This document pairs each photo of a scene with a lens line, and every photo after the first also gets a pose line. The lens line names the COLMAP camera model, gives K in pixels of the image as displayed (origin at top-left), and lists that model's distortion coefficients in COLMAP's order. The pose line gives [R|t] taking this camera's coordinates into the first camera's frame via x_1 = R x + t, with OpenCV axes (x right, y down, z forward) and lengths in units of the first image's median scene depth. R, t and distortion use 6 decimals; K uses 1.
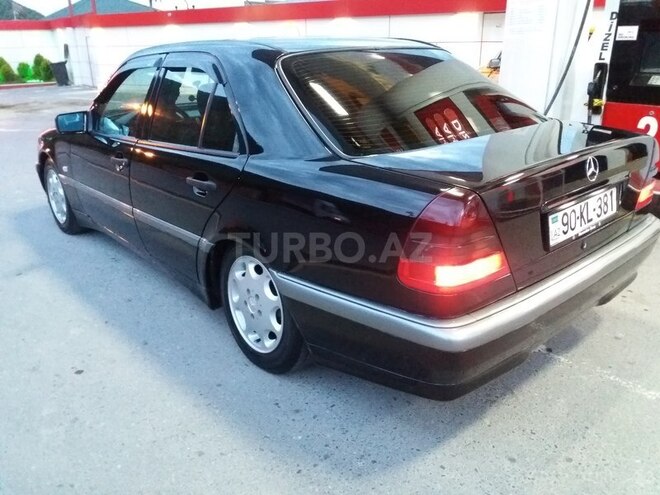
lens RADIAL K [[542.3, 0, 297.7], [0, 542.3, 251.4], [0, 0, 1]] dist [0.015037, -0.031053]
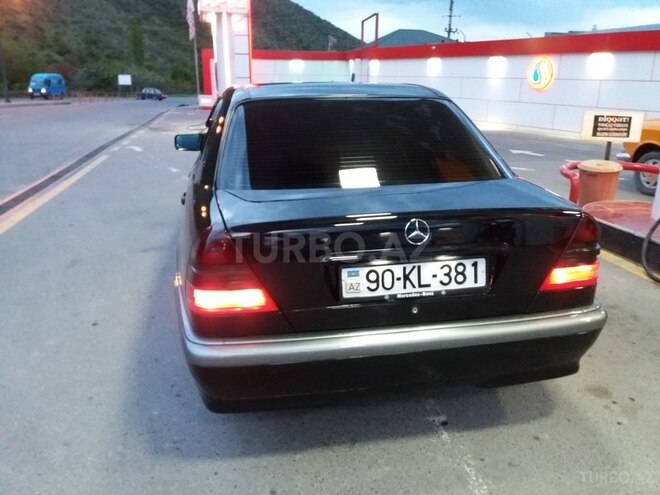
lens RADIAL K [[542.3, 0, 327.1], [0, 542.3, 245.2], [0, 0, 1]] dist [0.015037, -0.031053]
pose [[0.866445, 0.170796, -0.469150, 0.804580], [-0.196541, 0.980477, -0.006033, -0.085197], [0.458960, 0.097435, 0.883098, 0.073999]]
